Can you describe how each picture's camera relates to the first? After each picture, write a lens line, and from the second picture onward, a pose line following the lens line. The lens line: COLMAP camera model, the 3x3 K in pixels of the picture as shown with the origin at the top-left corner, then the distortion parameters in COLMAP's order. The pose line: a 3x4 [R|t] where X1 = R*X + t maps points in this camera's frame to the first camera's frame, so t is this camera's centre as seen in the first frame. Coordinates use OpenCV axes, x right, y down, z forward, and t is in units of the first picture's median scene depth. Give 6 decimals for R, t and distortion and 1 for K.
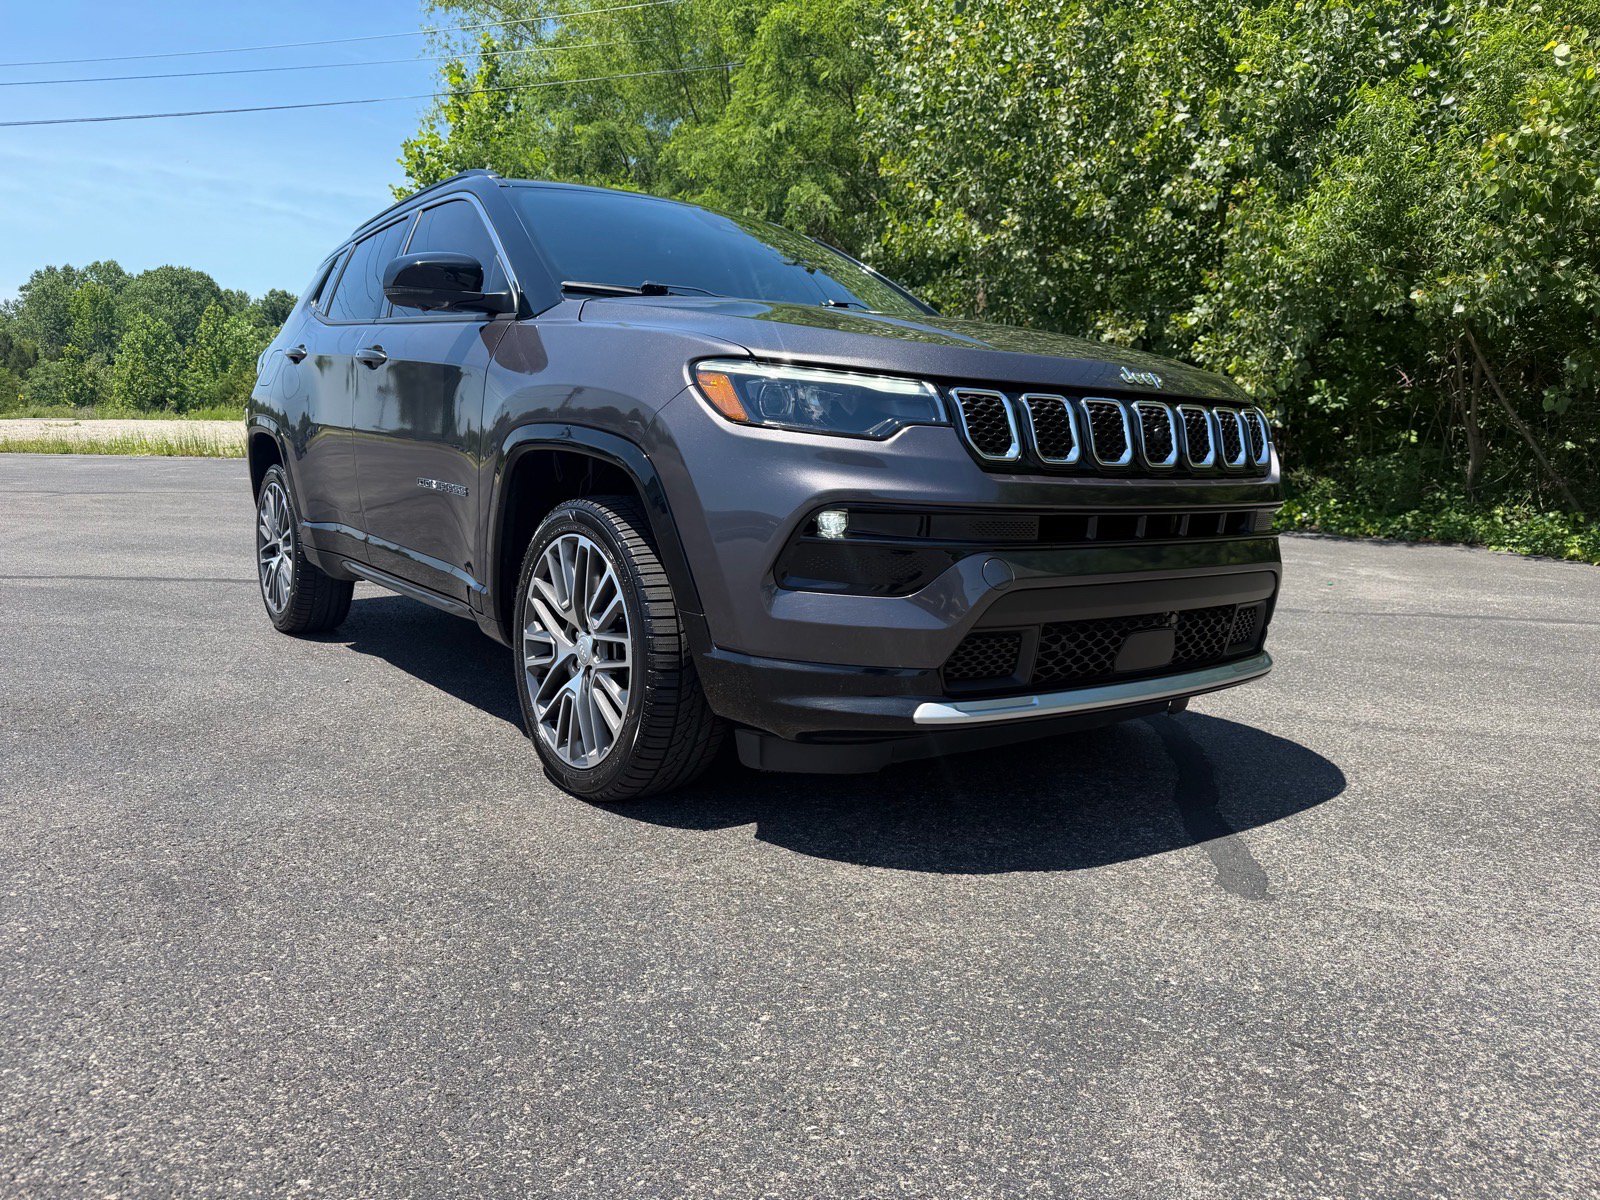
lens RADIAL K [[1167.9, 0, 820.0], [0, 1167.9, 598.0], [0, 0, 1]] dist [0.102954, -0.128450]
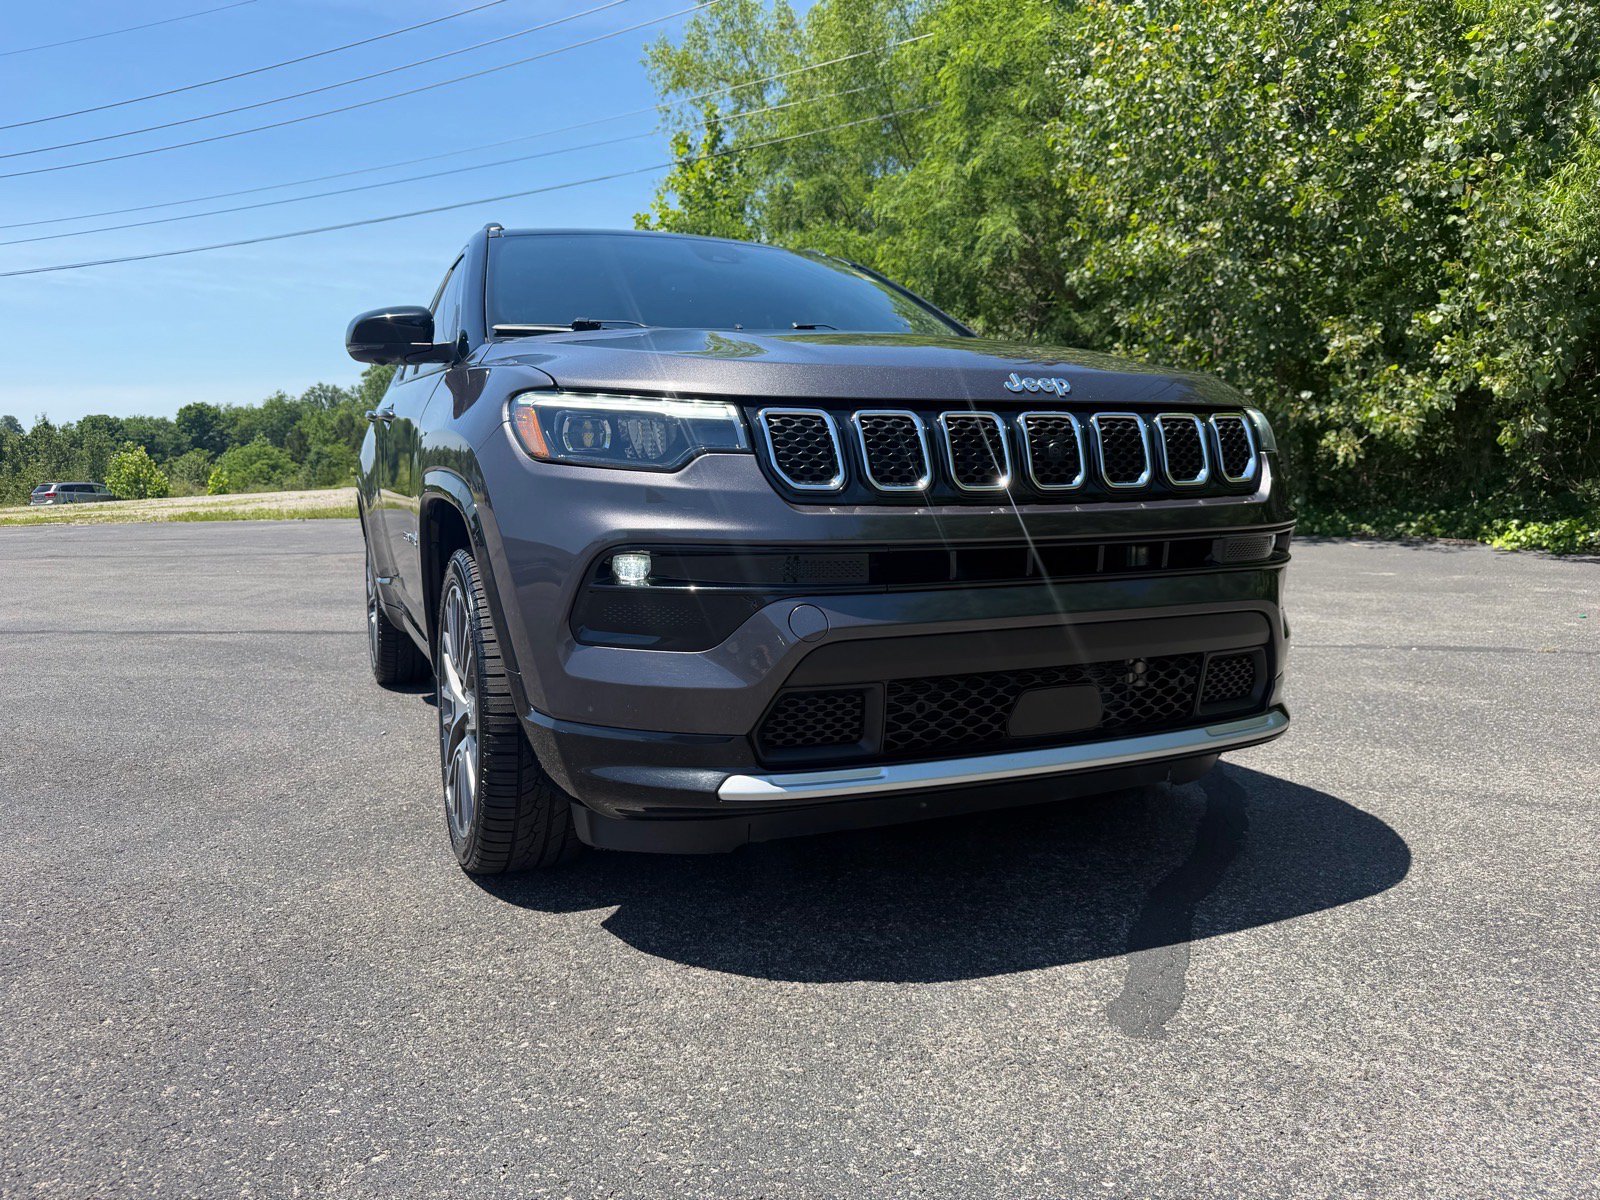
lens RADIAL K [[1167.9, 0, 820.0], [0, 1167.9, 598.0], [0, 0, 1]] dist [0.102954, -0.128450]
pose [[0.971641, -0.021717, -0.235460, 0.254425], [0.013727, 0.999275, -0.035518, -0.006234], [0.236061, 0.031279, 0.971235, 0.127349]]
